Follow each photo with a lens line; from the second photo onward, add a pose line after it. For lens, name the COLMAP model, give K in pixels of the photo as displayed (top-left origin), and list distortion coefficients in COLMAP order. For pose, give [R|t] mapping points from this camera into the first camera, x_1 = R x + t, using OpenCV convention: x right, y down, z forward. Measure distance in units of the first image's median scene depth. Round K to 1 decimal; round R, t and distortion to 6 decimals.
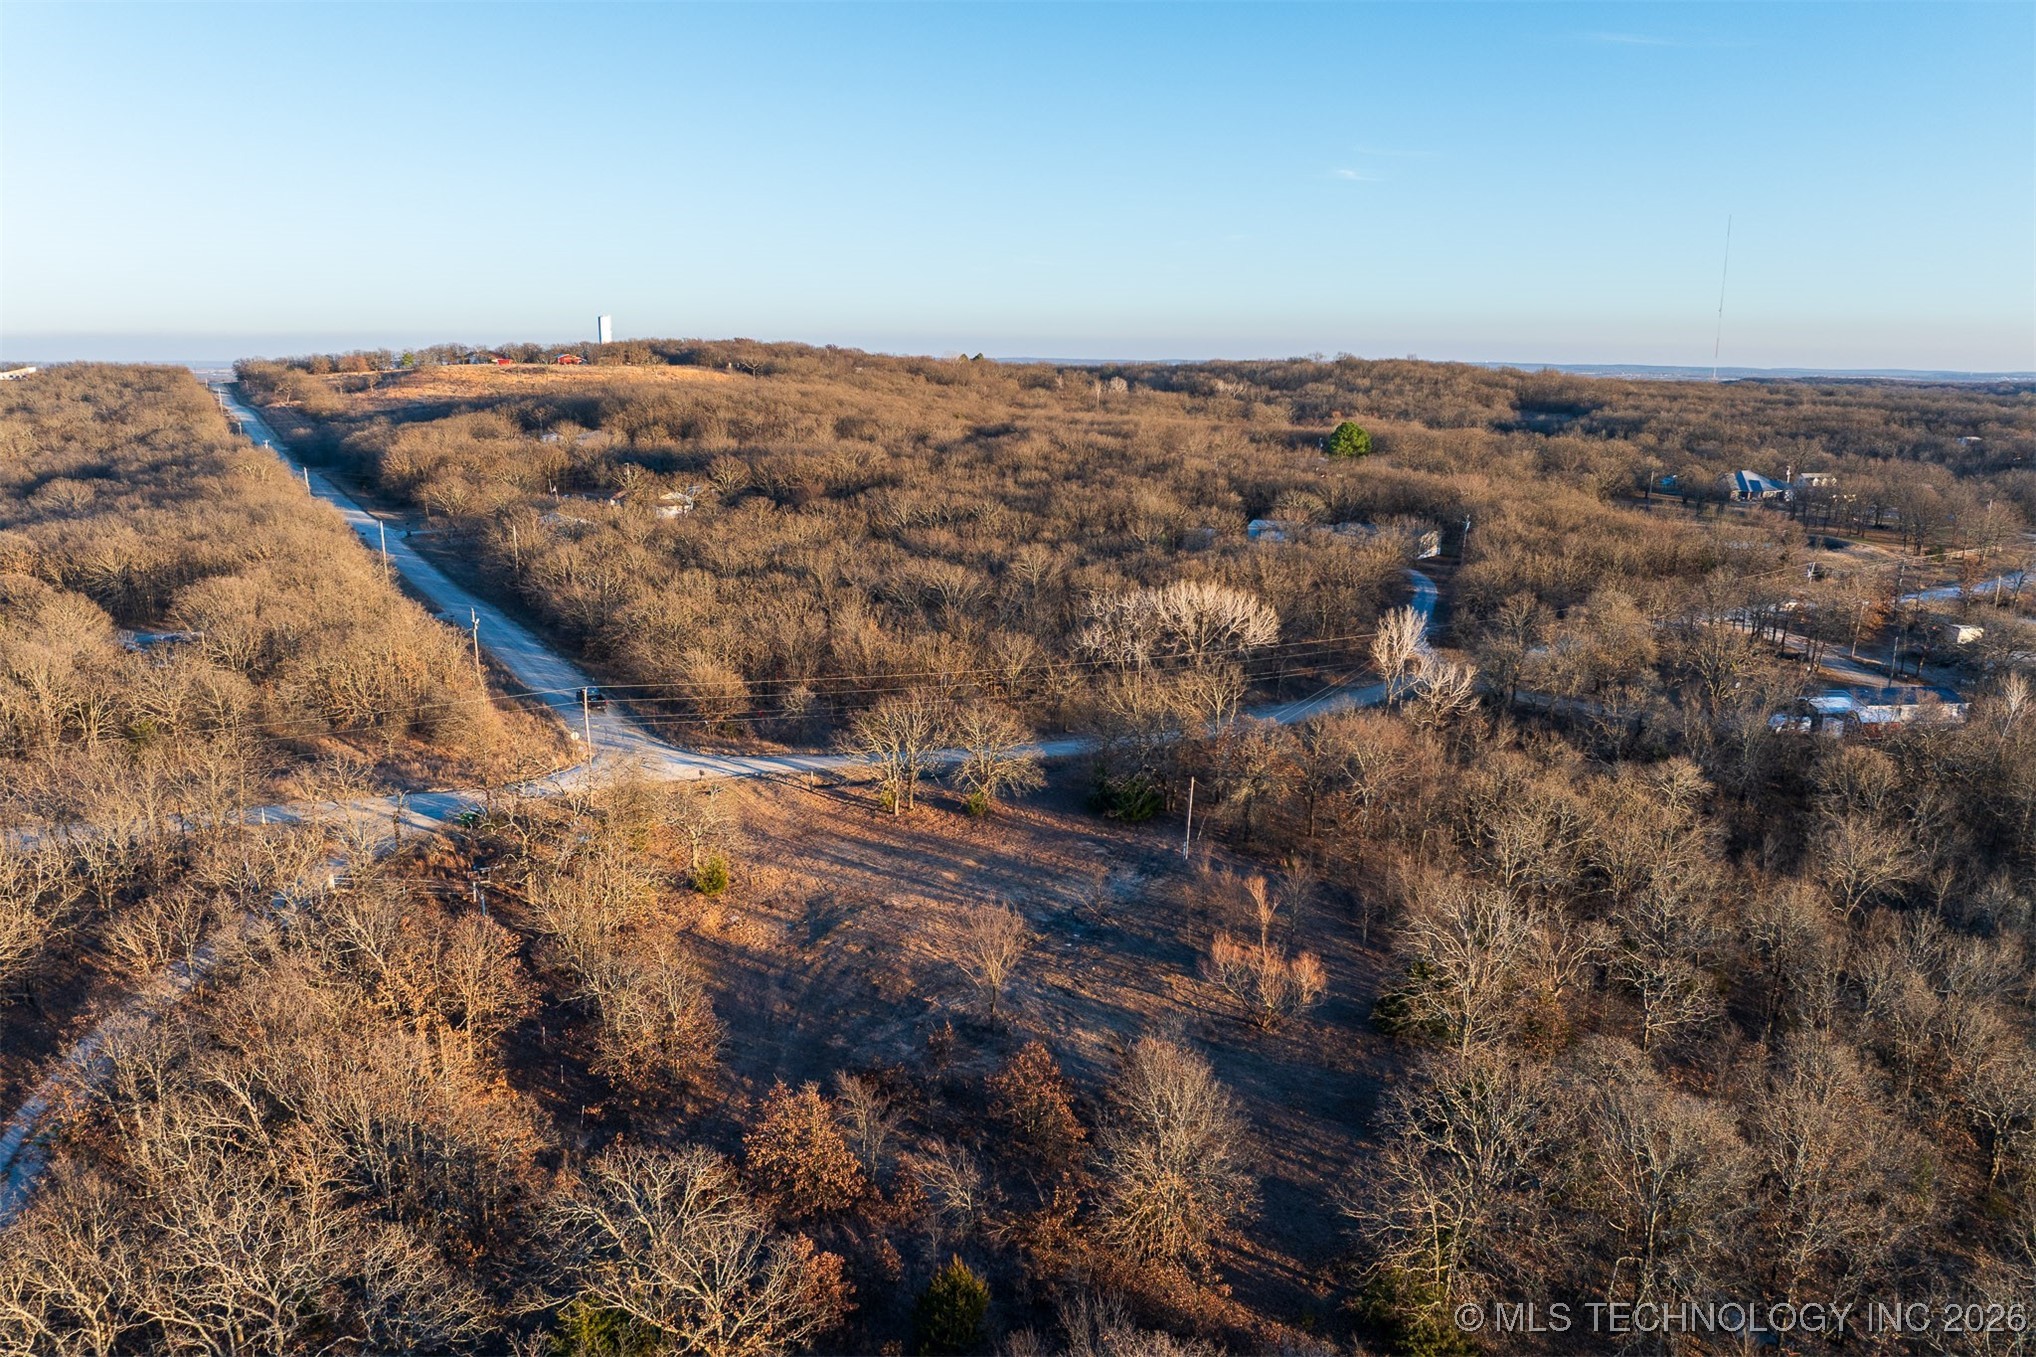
lens RADIAL K [[1419.9, 0, 1028.8], [0, 1419.9, 697.7], [0, 0, 1]] dist [-0.037472, -0.008233]
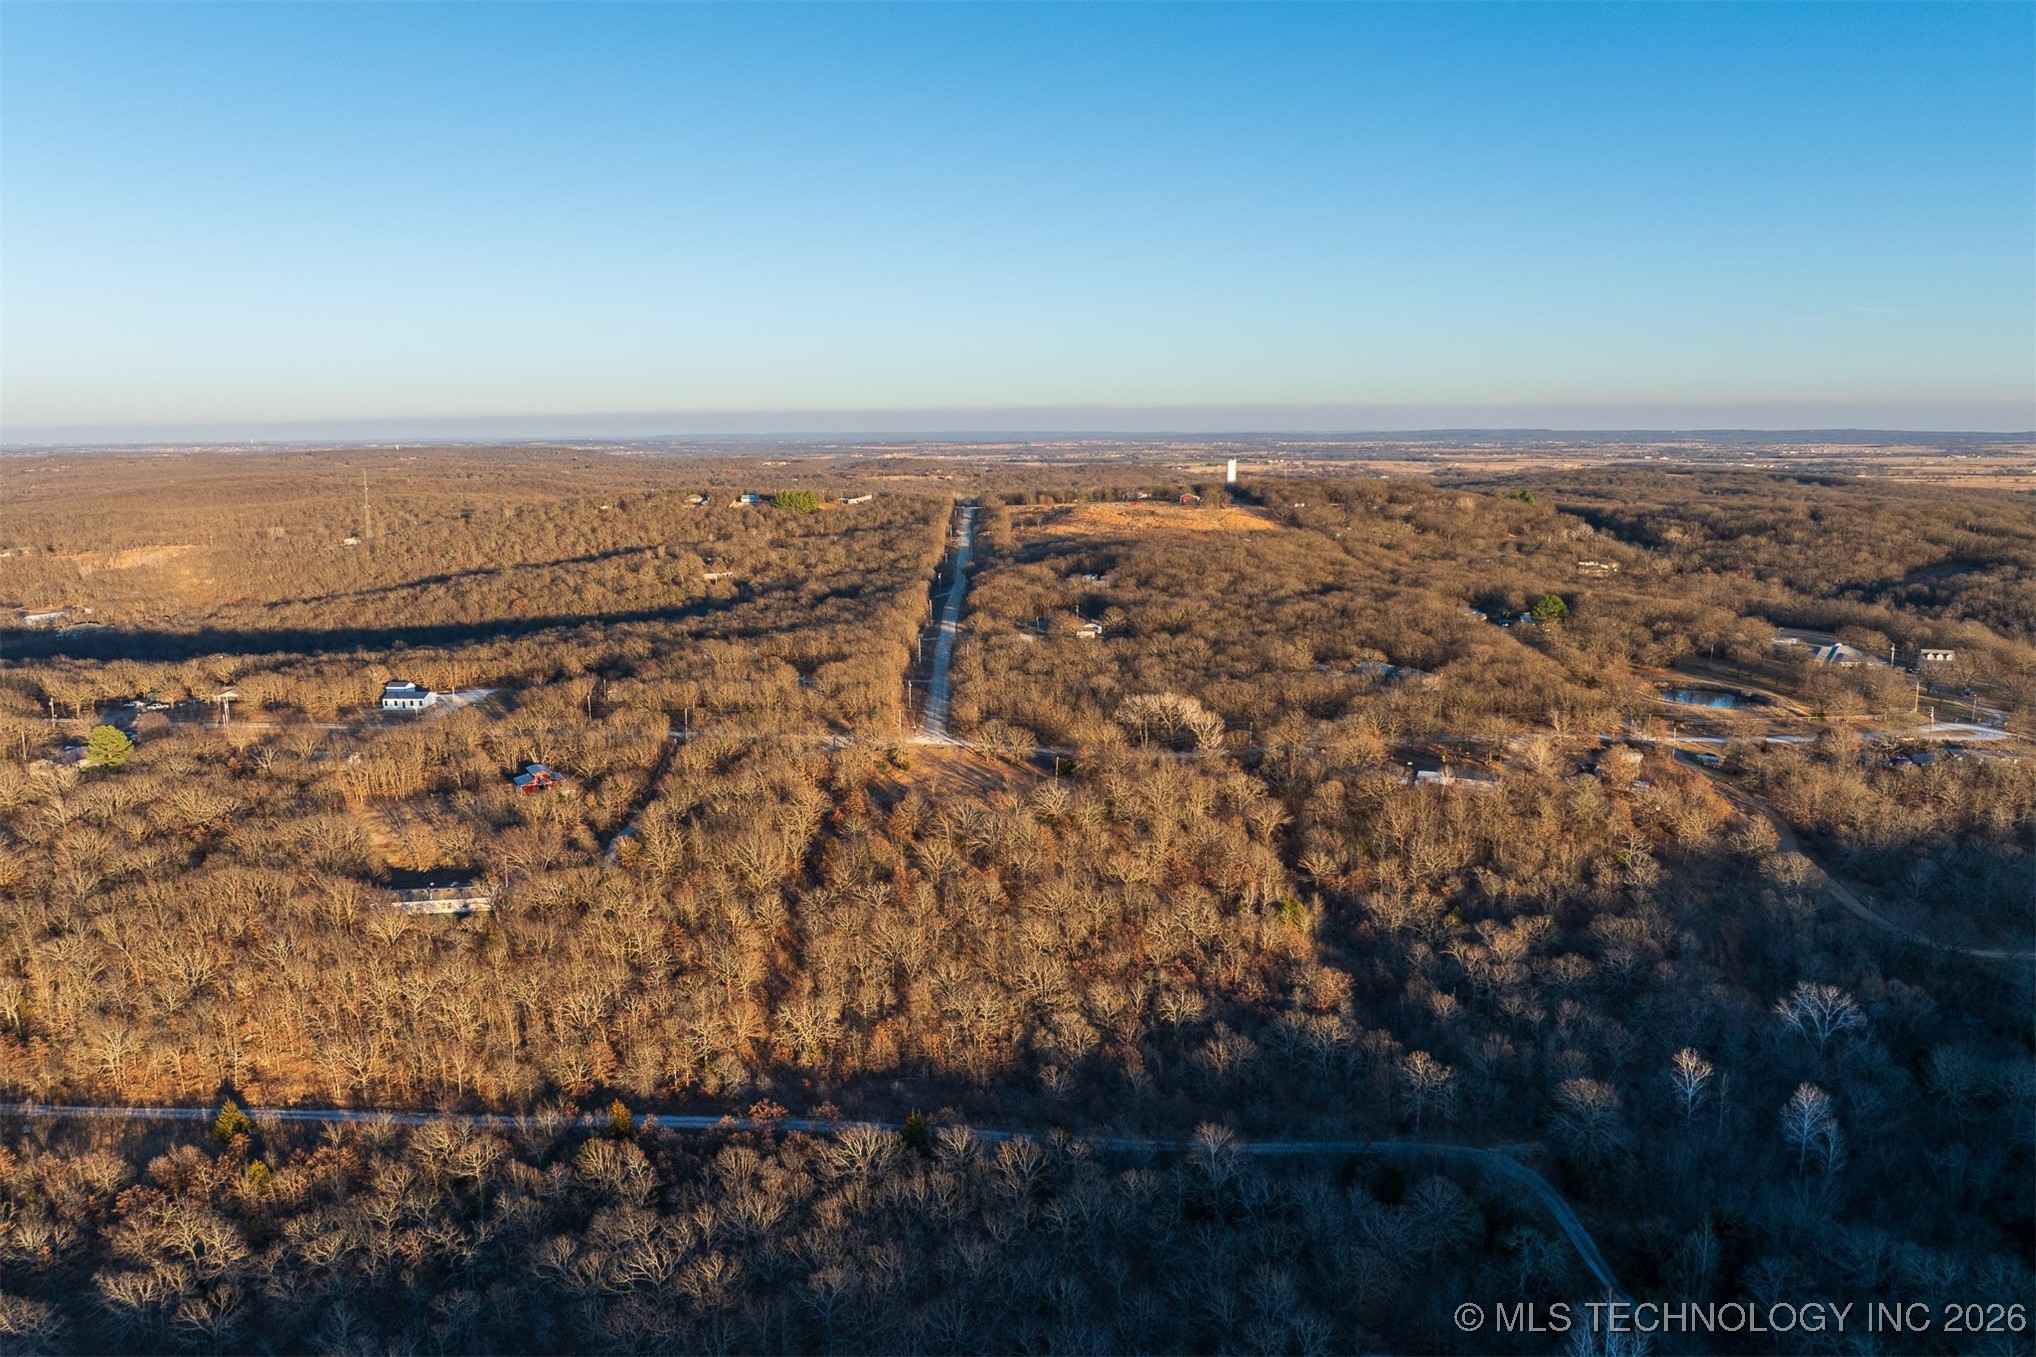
lens RADIAL K [[1419.9, 0, 1022.2], [0, 1419.9, 679.1], [0, 0, 1]] dist [-0.037472, -0.008233]
pose [[0.856768, 0.079163, -0.509590, 1.007838], [-0.109452, 0.993549, -0.029677, -0.007399], [0.503953, 0.081202, 0.859906, -1.058279]]
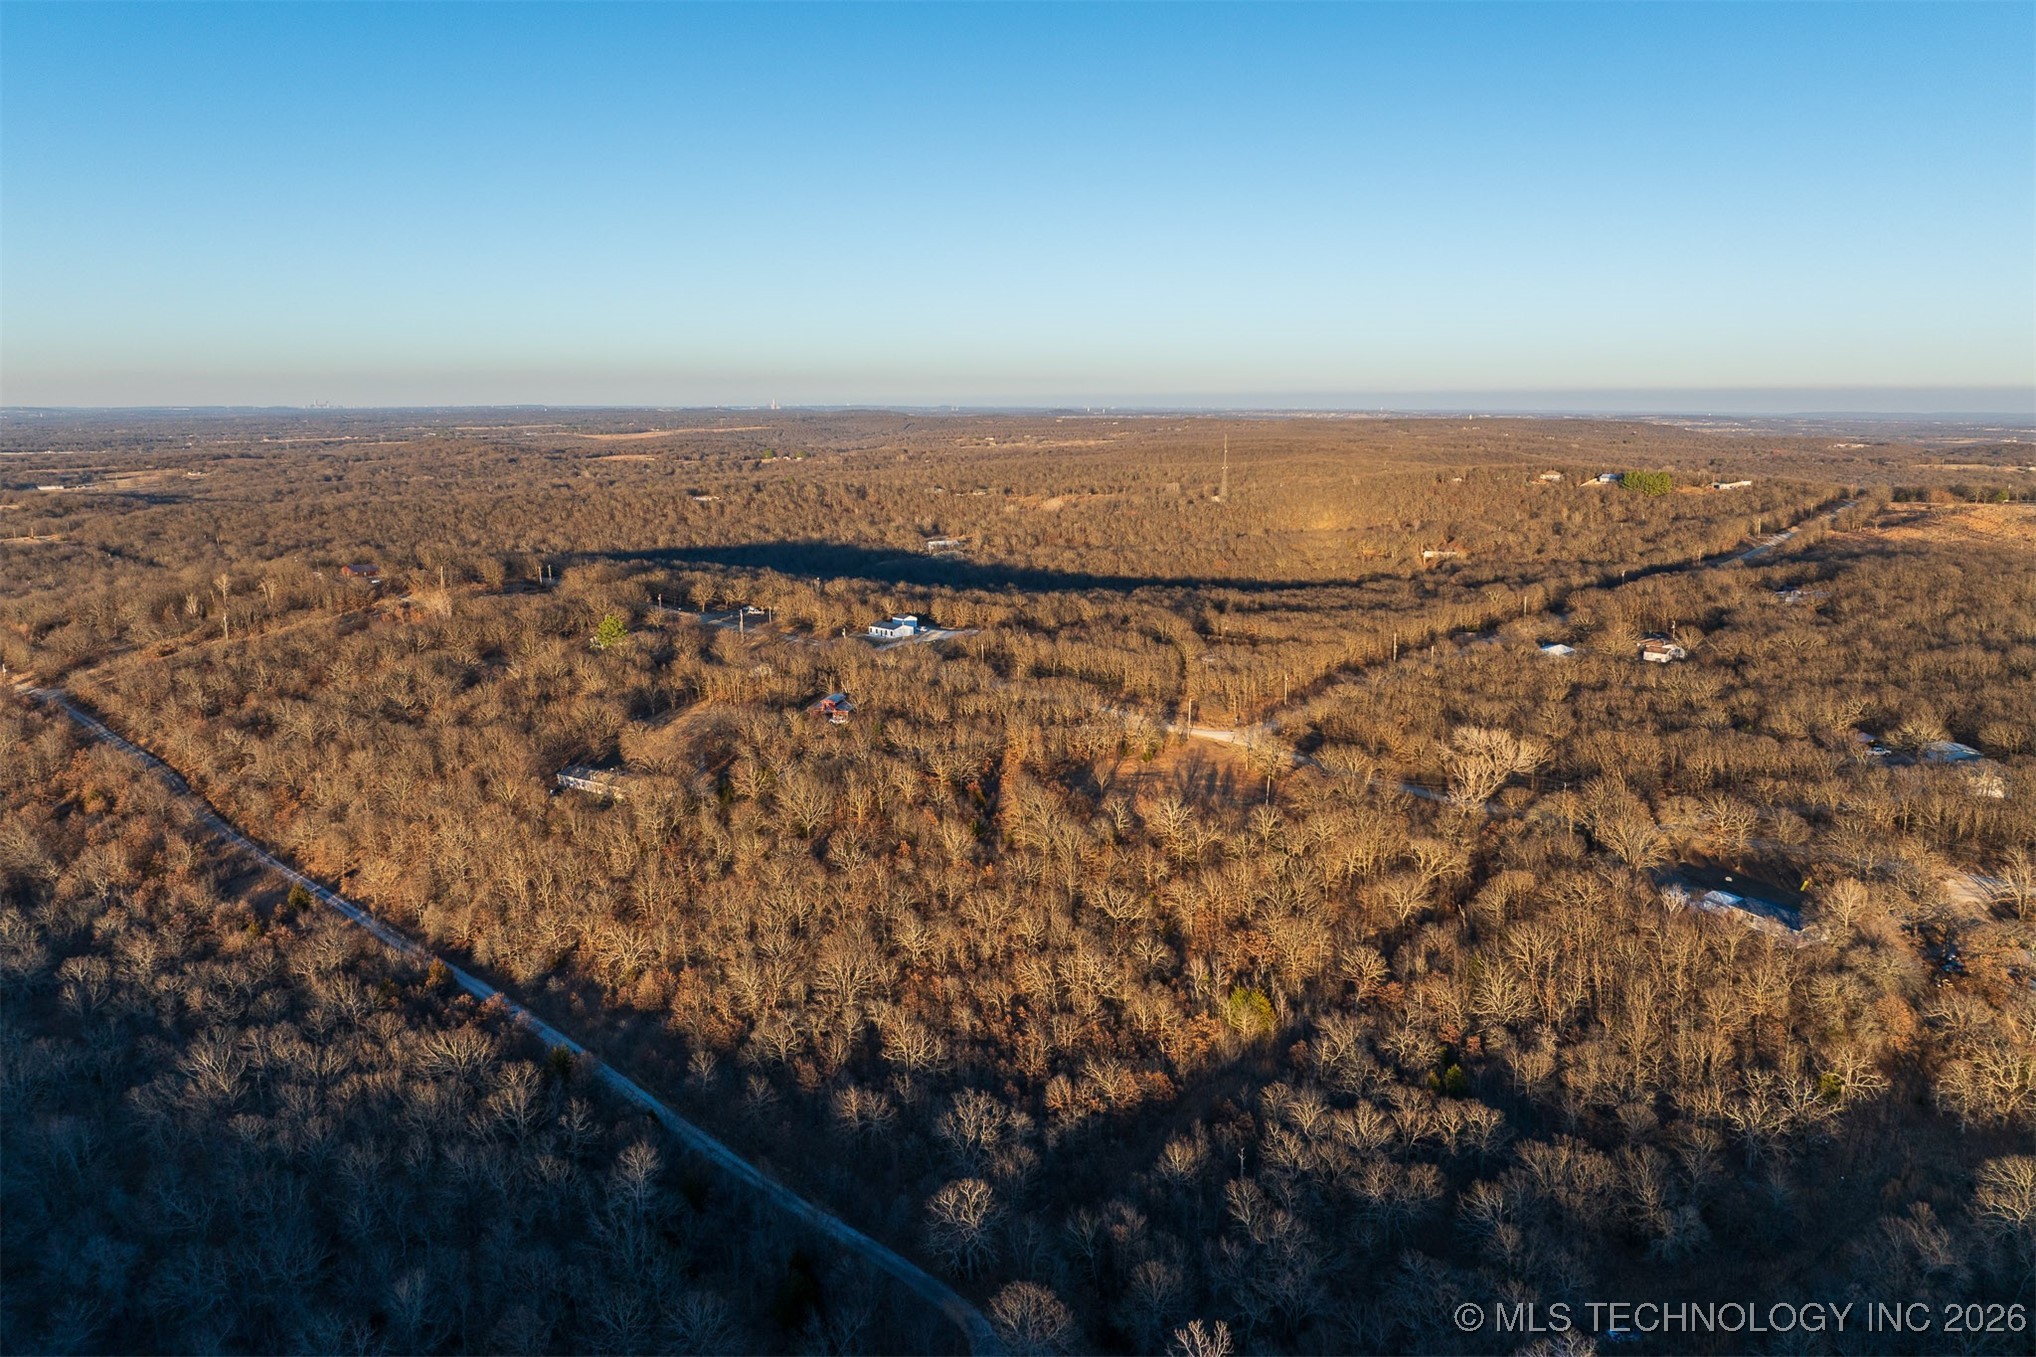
lens RADIAL K [[1419.9, 0, 1024.5], [0, 1419.9, 664.0], [0, 0, 1]] dist [-0.037472, -0.008233]
pose [[0.274980, 0.168302, -0.946605, 1.548234], [-0.223140, 0.968848, 0.107437, -0.206515], [0.935197, 0.181683, 0.303969, -0.163299]]
